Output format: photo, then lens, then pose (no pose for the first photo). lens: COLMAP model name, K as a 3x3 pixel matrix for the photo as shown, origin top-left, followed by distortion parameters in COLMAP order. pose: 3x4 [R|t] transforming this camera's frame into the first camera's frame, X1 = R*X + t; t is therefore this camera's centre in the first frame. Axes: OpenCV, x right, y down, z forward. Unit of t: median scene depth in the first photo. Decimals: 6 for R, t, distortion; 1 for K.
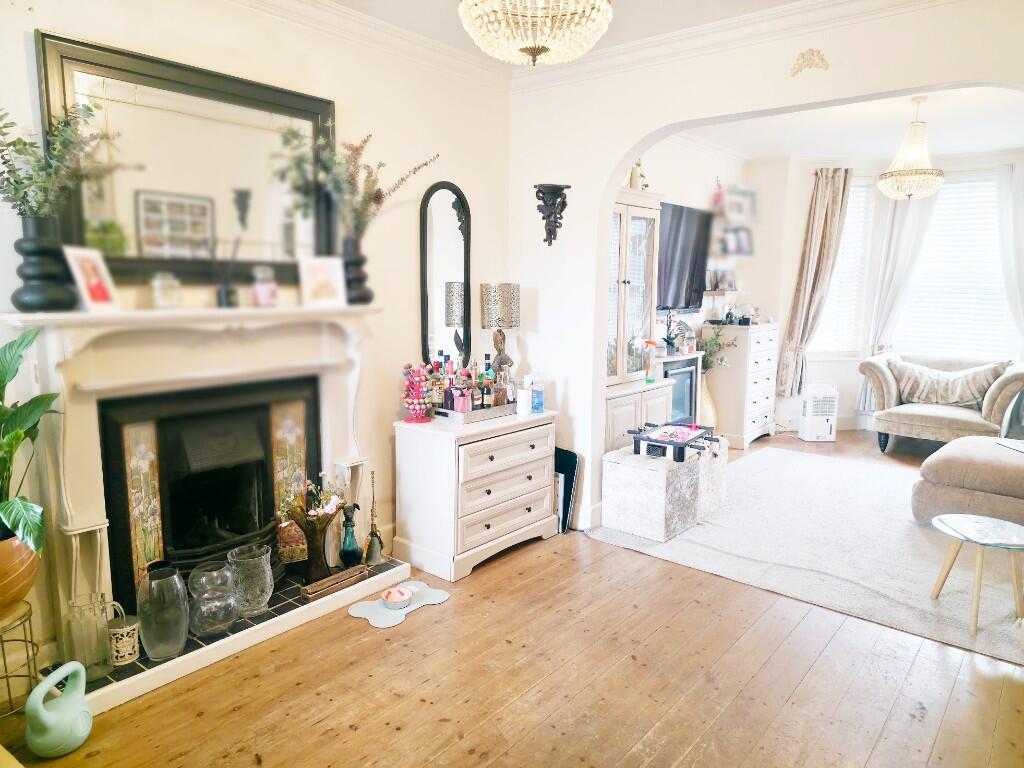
lens RADIAL K [[687.3, 0, 536.3], [0, 687.3, 380.4], [0, 0, 1]] dist [0.043075, 0.000219]
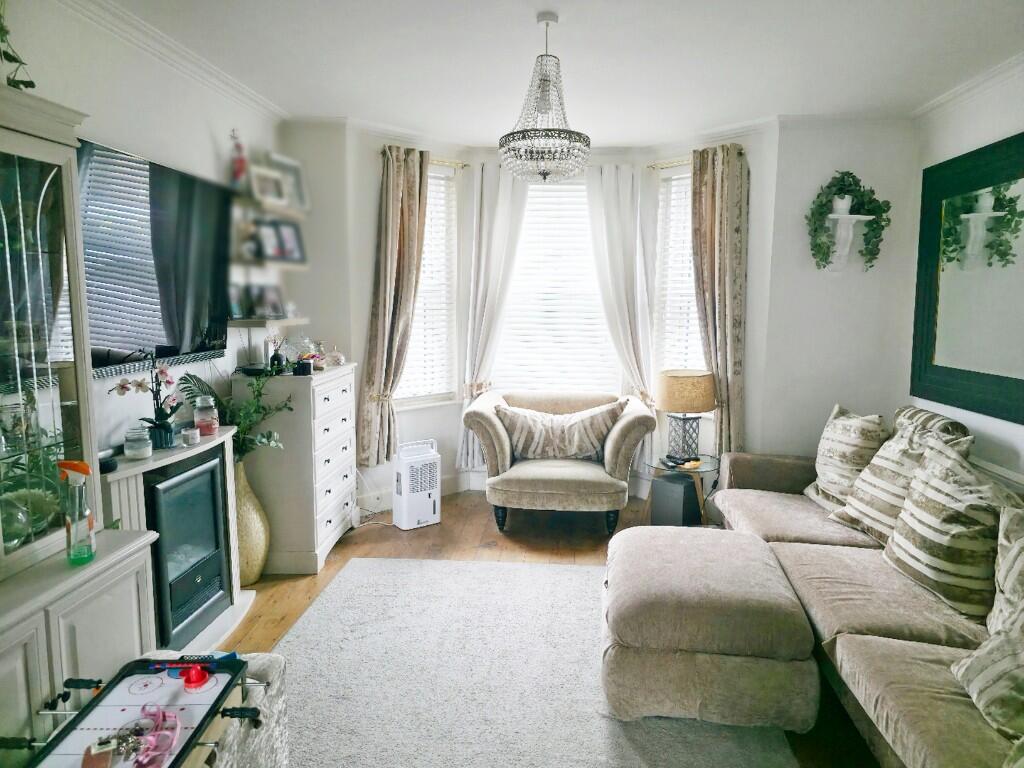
lens RADIAL K [[687.3, 0, 536.3], [0, 687.3, 380.4], [0, 0, 1]] dist [0.043075, 0.000219]
pose [[0.814921, -0.073271, 0.574922, 0.111222], [0.081947, 0.996578, 0.010852, -0.062773], [-0.573749, 0.038270, 0.818137, 0.357615]]
